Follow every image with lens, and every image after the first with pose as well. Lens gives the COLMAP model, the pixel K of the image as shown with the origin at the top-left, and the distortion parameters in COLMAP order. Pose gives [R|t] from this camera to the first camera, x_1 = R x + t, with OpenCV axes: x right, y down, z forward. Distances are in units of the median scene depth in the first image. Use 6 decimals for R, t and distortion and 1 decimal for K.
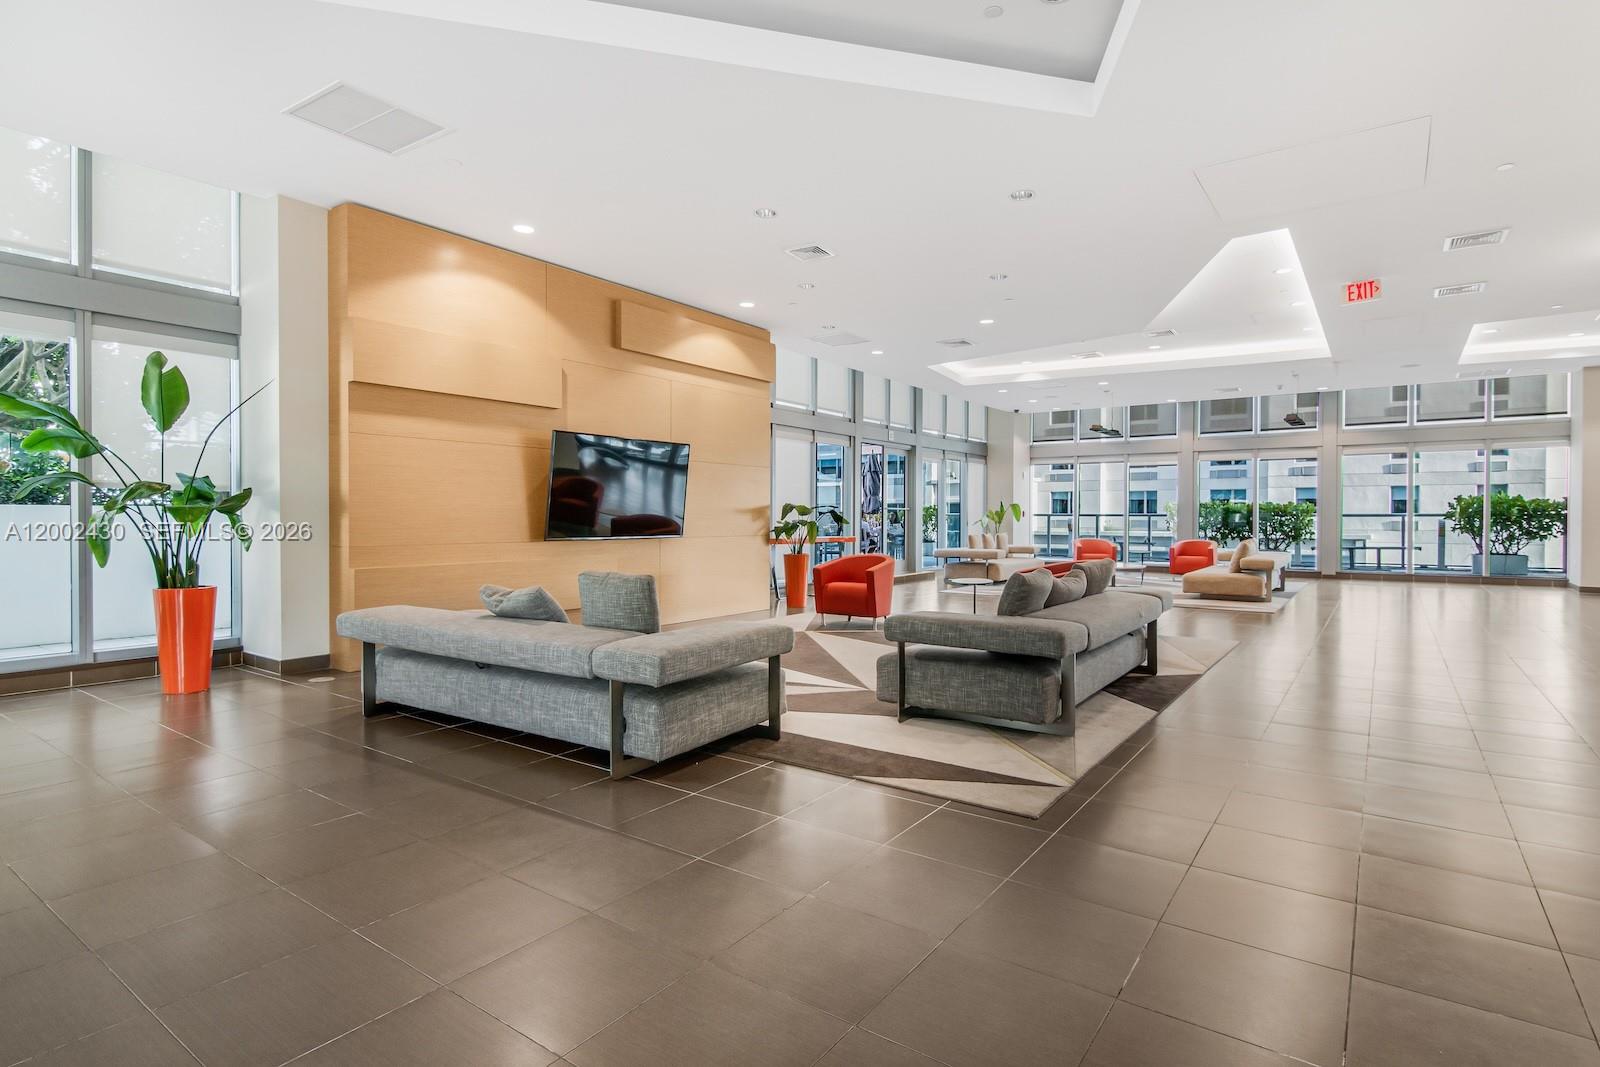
lens RADIAL K [[812.8, 0, 795.9], [0, 812.8, 527.8], [0, 0, 1]] dist [0.003816, -0.003567]
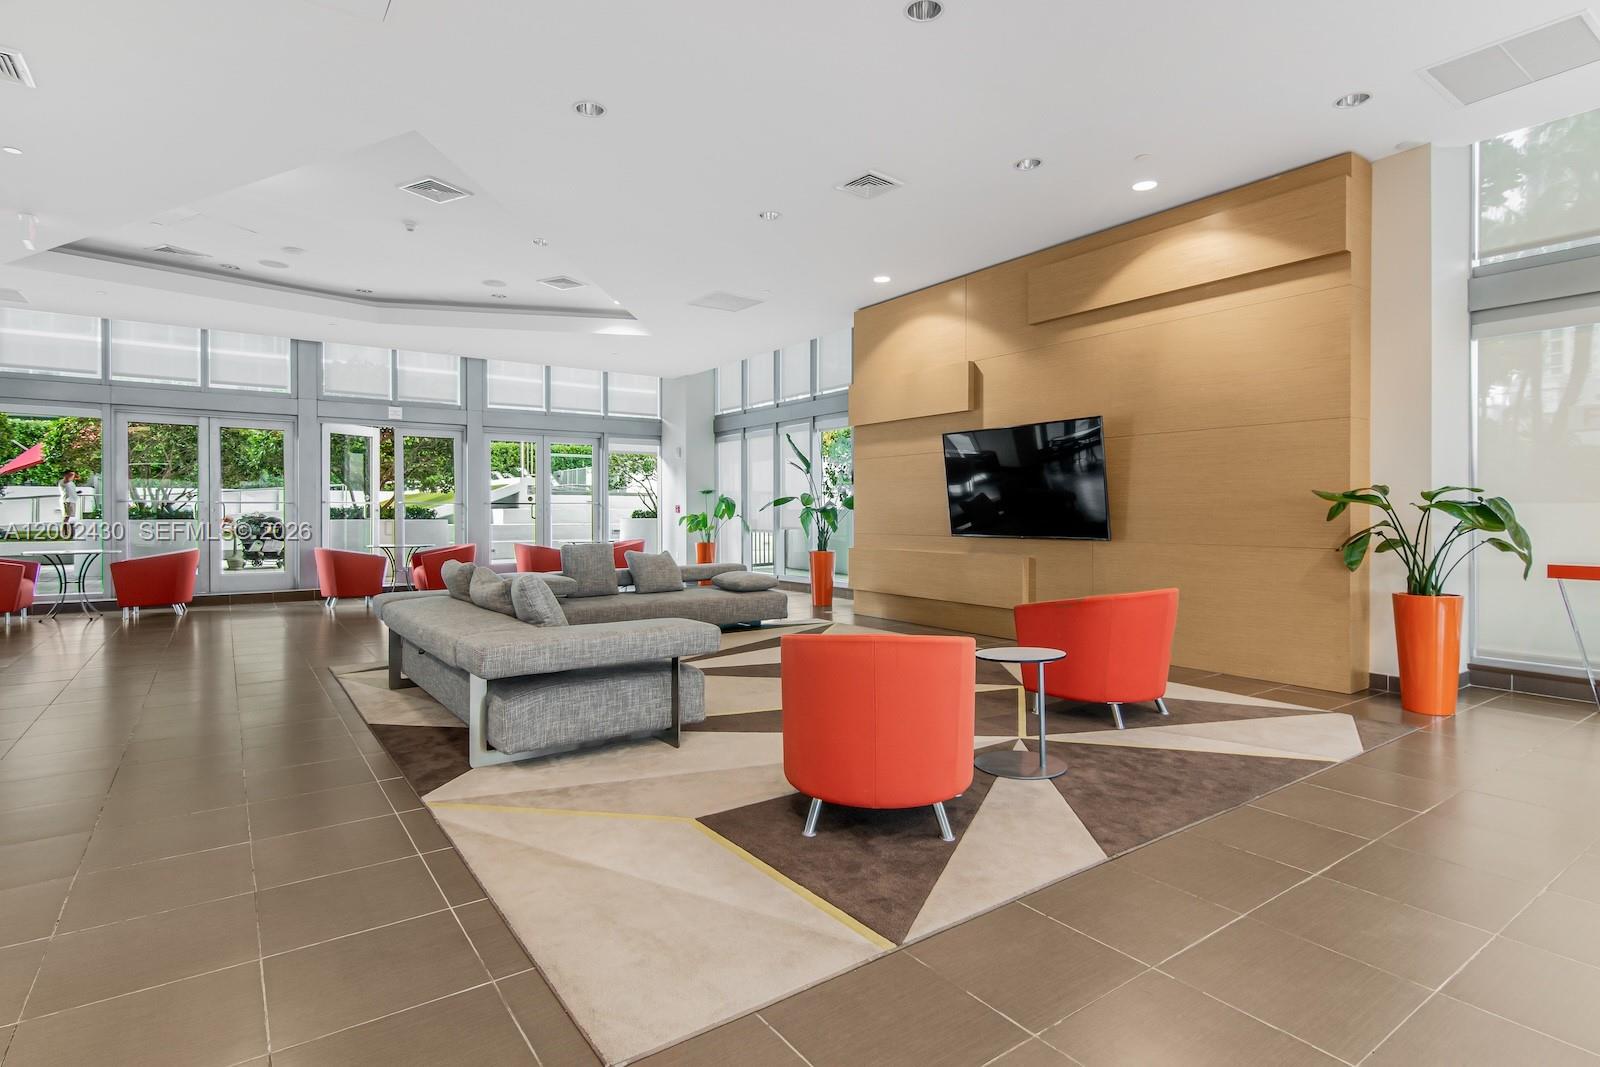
lens RADIAL K [[812.8, 0, 802.2], [0, 812.8, 524.7], [0, 0, 1]] dist [0.003816, -0.003567]
pose [[-0.330364, 0.010026, -0.943800, 0.741157], [-0.011352, 0.999829, 0.014595, -0.012702], [0.943785, 0.015535, -0.330194, 1.106364]]
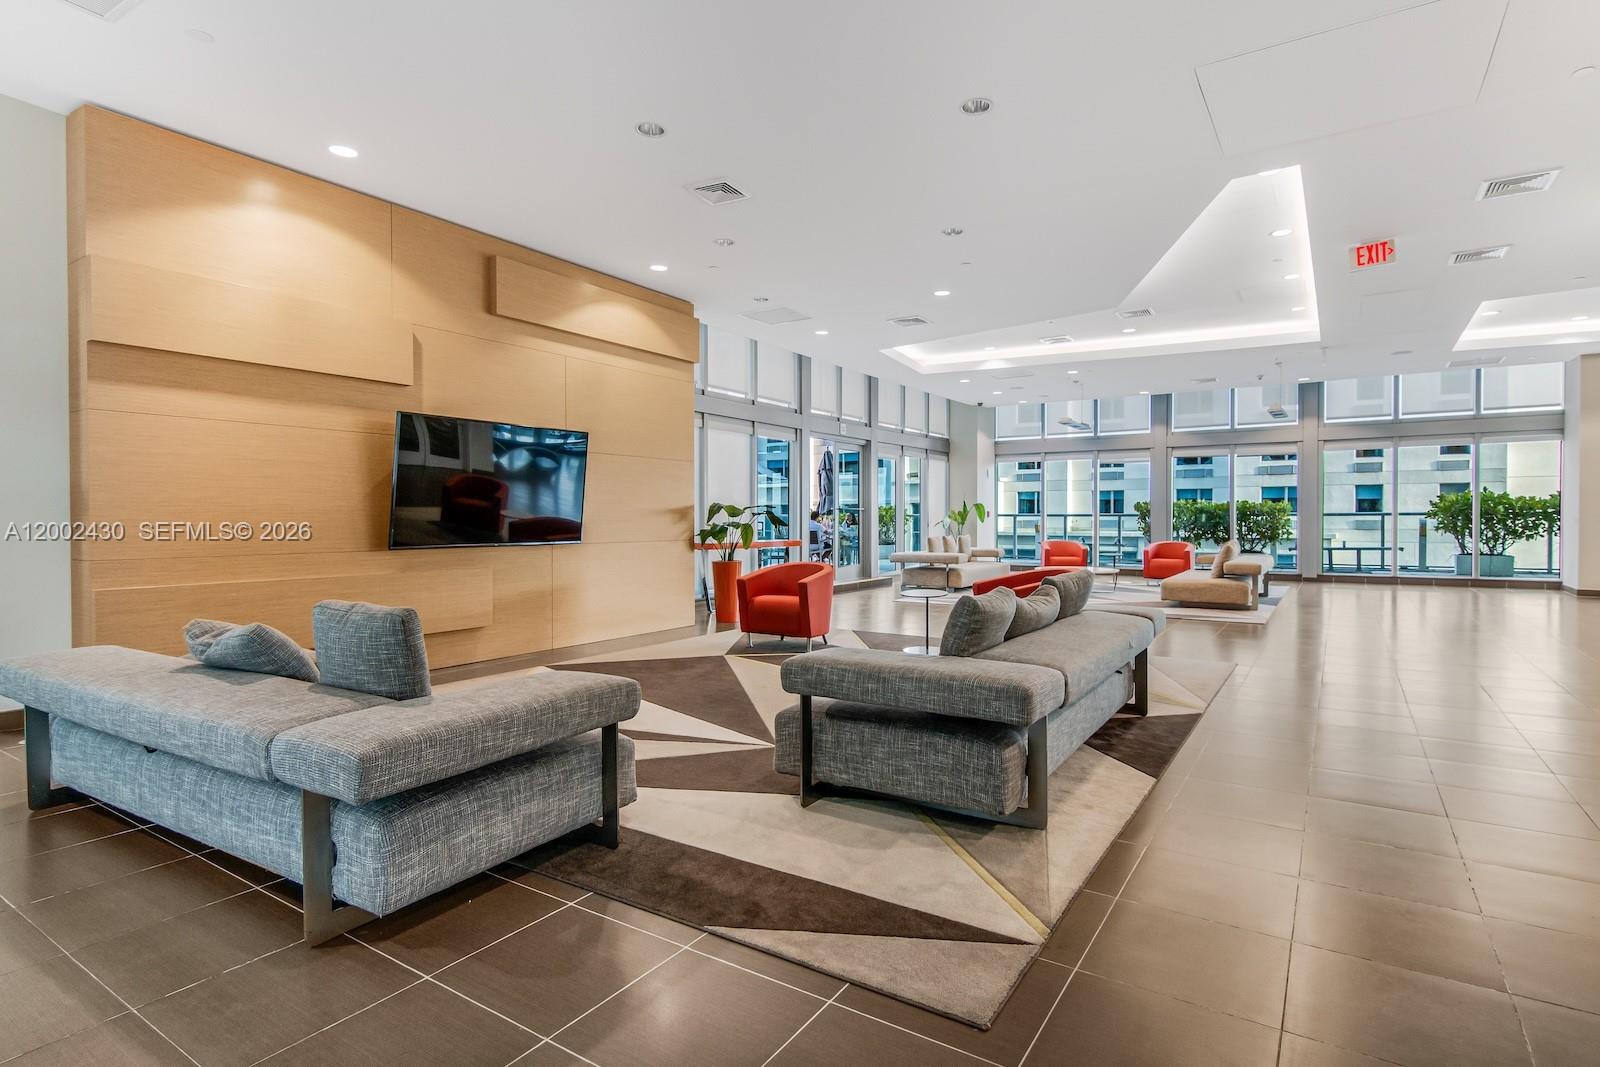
lens RADIAL K [[812.8, 0, 787.7], [0, 812.8, 527.0], [0, 0, 1]] dist [0.003816, -0.003567]
pose [[0.999618, -0.003932, 0.027355, 0.056056], [0.003995, 0.999989, -0.002279, -0.002636], [-0.027346, 0.002388, 0.999623, 0.169299]]
